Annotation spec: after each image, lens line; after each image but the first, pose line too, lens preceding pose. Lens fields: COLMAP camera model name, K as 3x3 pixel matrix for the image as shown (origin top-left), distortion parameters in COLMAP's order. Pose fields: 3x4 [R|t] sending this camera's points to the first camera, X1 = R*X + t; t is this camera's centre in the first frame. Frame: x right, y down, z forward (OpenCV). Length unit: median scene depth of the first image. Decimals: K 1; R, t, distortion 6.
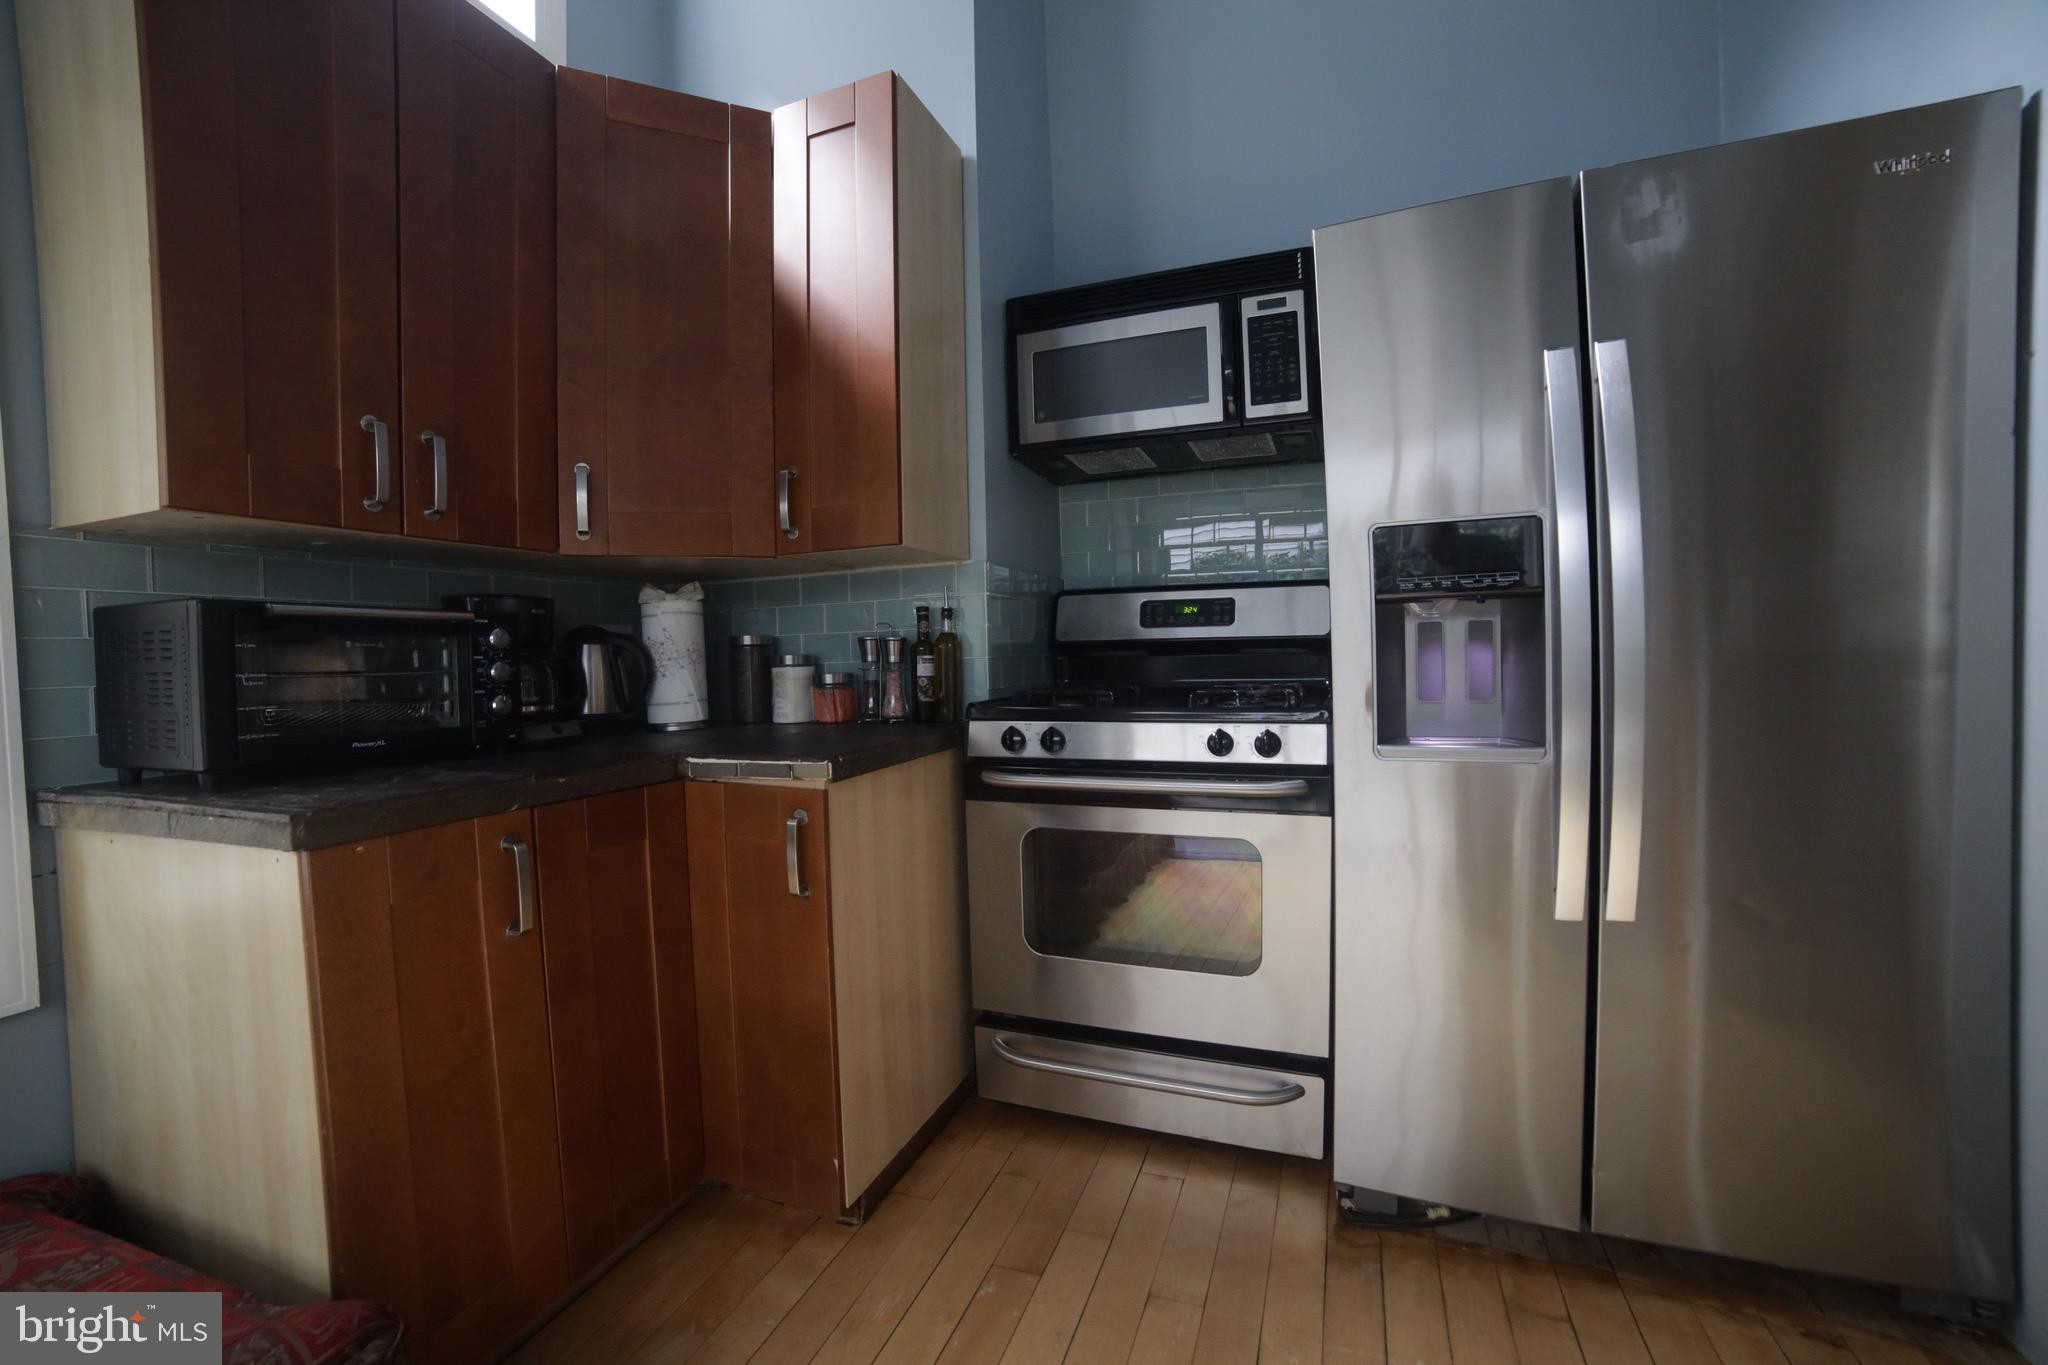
lens RADIAL K [[836.4, 0, 1025.7], [0, 836.4, 679.6], [0, 0, 1]] dist [-0.109734, 0.037637]
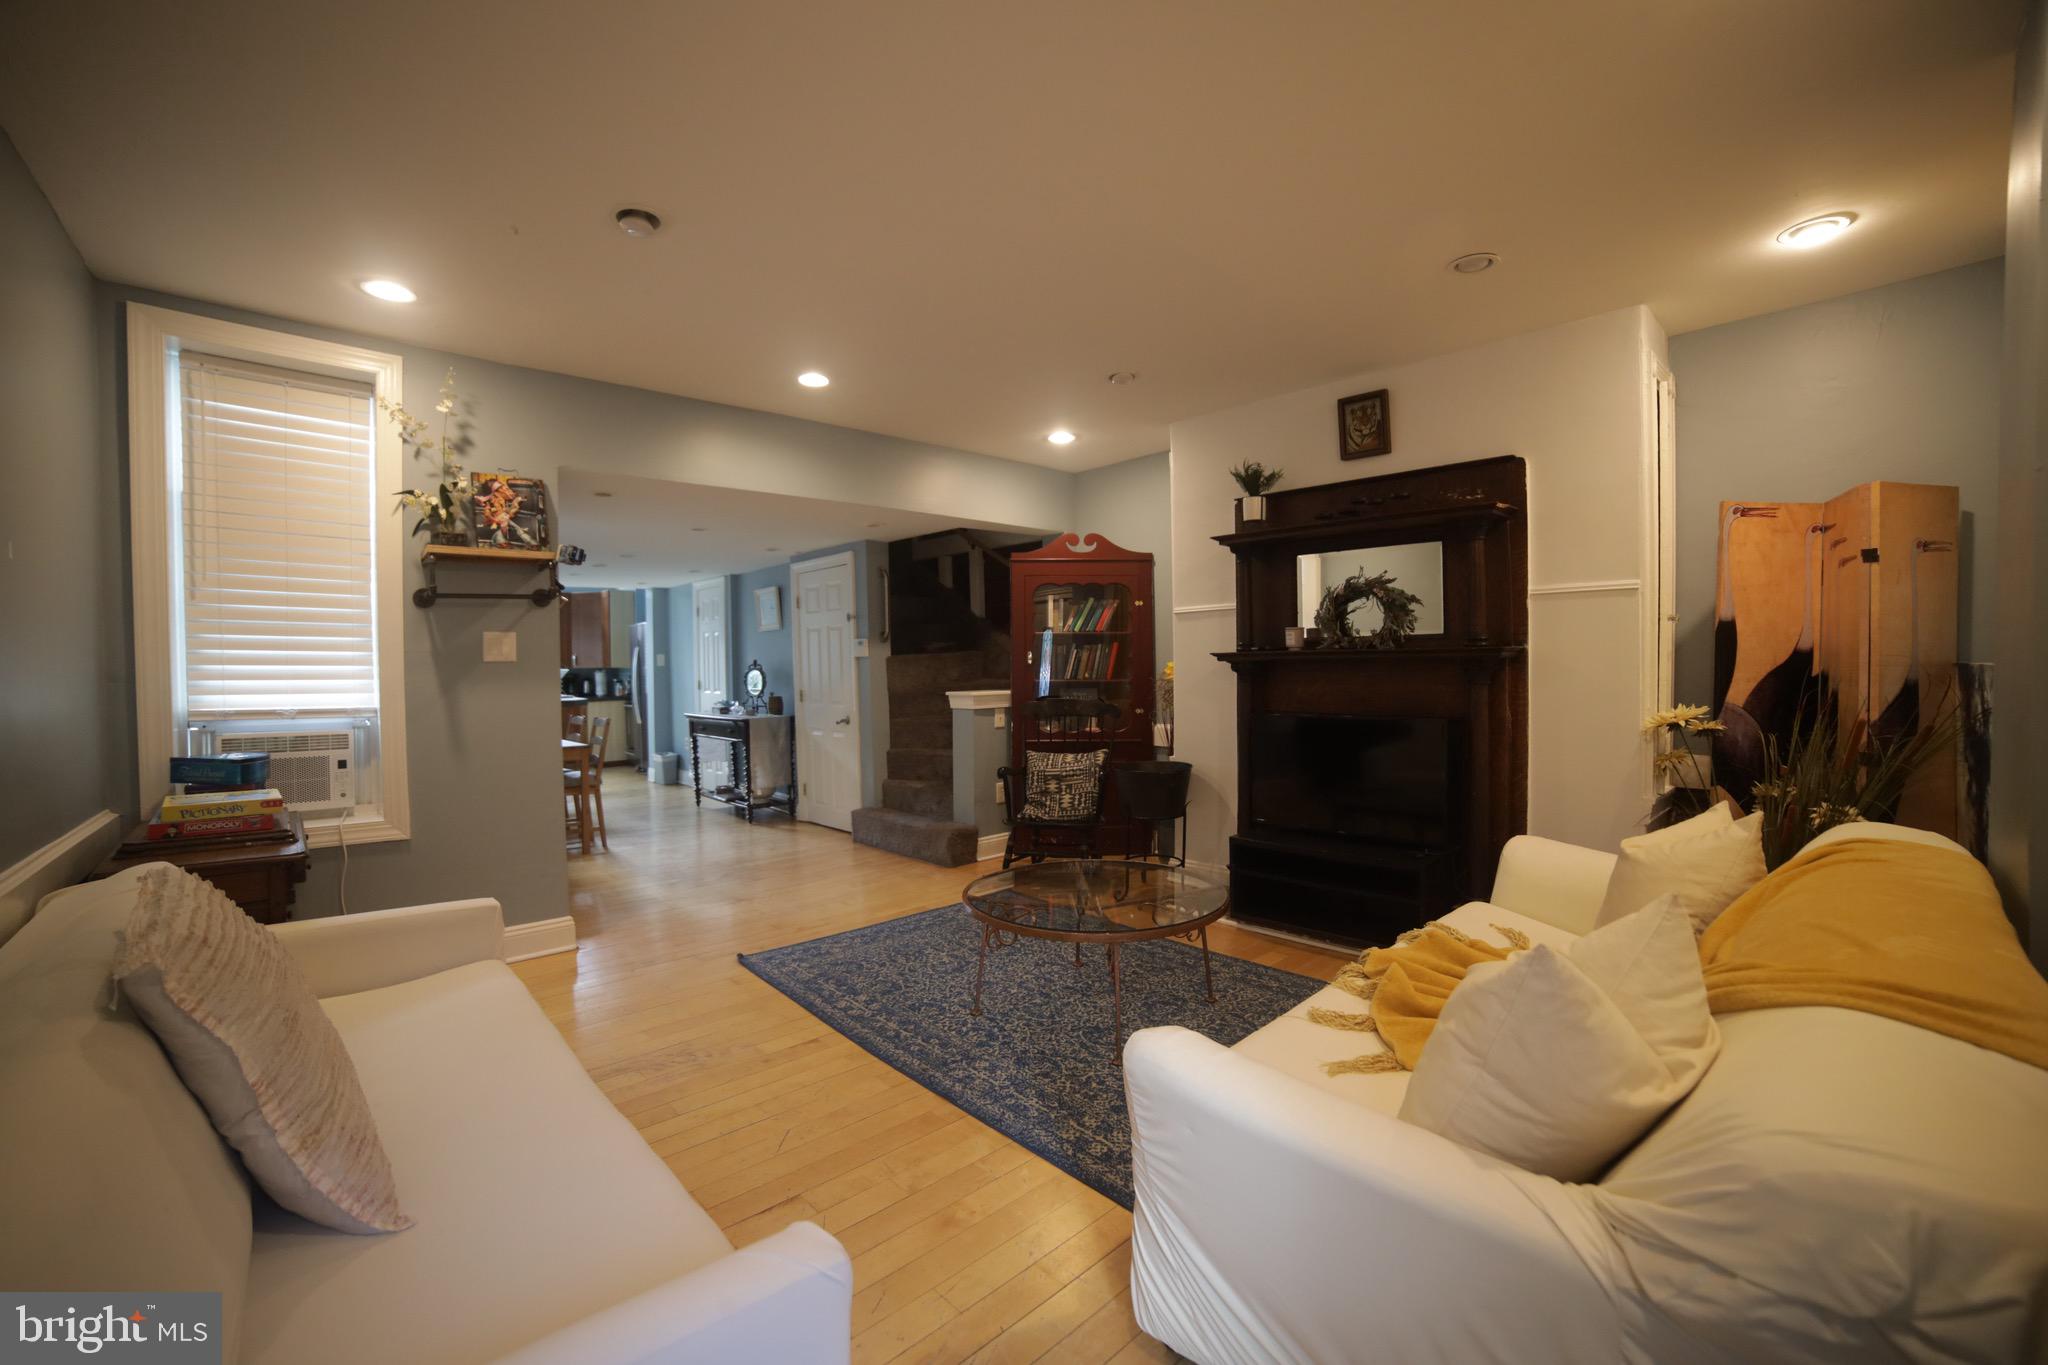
lens RADIAL K [[836.4, 0, 1025.7], [0, 836.4, 679.6], [0, 0, 1]] dist [-0.109734, 0.037637]
pose [[0.901083, 0.022358, -0.433070, 4.645285], [-0.021423, 0.999746, 0.007041, -0.154737], [0.433117, 0.002933, 0.901333, -2.779788]]
